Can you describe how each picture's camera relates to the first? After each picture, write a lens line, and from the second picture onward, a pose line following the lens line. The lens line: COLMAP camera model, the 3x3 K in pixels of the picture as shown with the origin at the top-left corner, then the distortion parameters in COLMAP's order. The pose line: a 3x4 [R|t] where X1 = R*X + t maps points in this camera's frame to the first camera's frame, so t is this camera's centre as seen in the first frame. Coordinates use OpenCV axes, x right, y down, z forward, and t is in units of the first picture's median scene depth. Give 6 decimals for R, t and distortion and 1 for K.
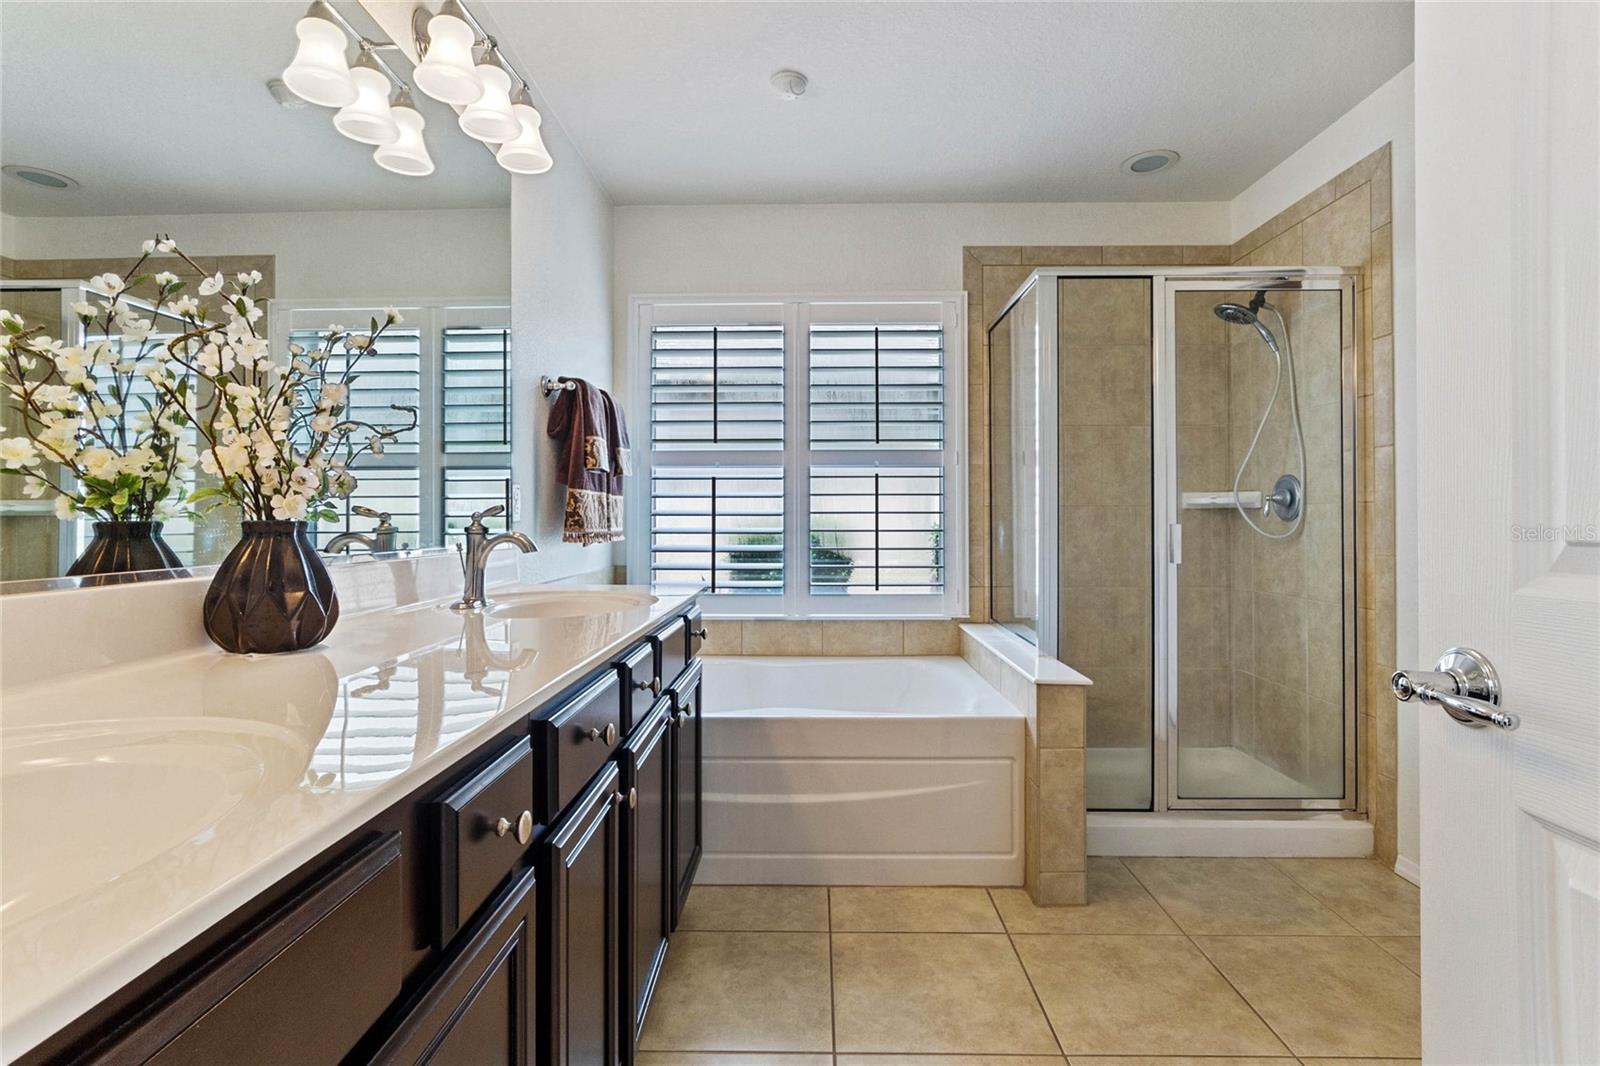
lens RADIAL K [[772.6, 0, 804.9], [0, 772.6, 508.6], [0, 0, 1]] dist [-0.002711, 0.013743]
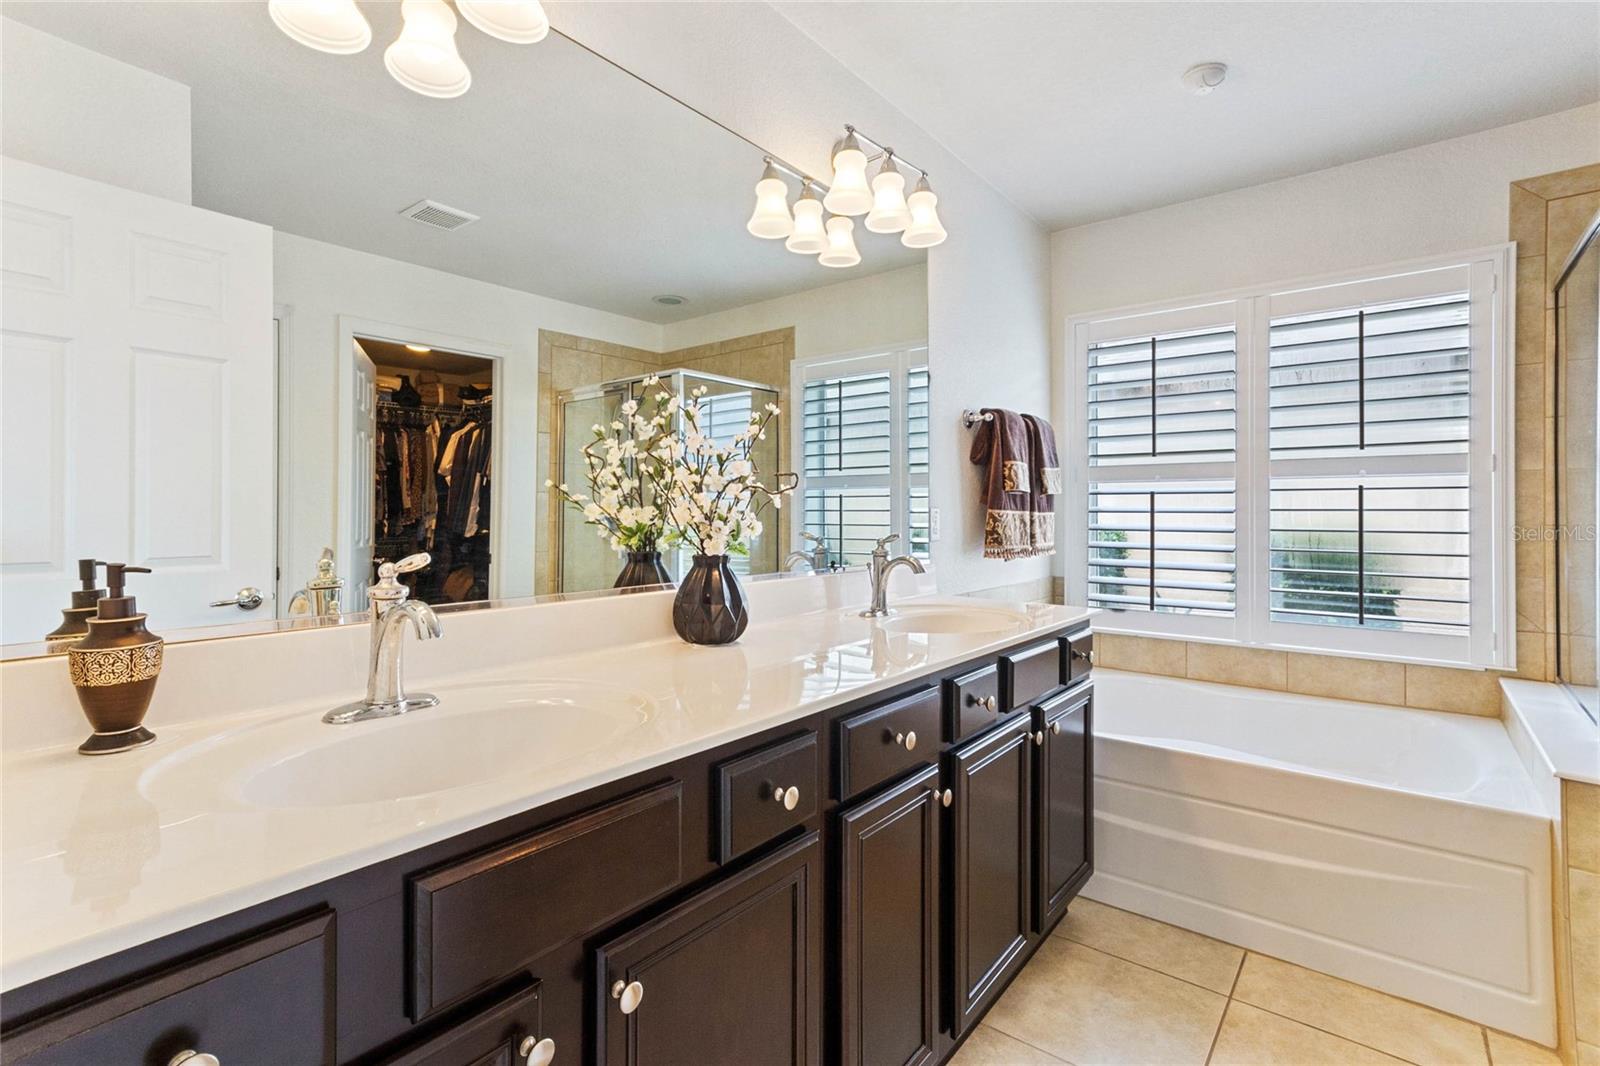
lens RADIAL K [[761.9, 0, 834.2], [0, 761.9, 508.2], [0, 0, 1]] dist [0.012852, 0.016026]
pose [[0.813464, 0.001832, -0.581612, 0.152431], [0.002184, 0.999978, 0.006204, -0.035436], [0.581611, -0.006317, 0.813442, -0.018648]]
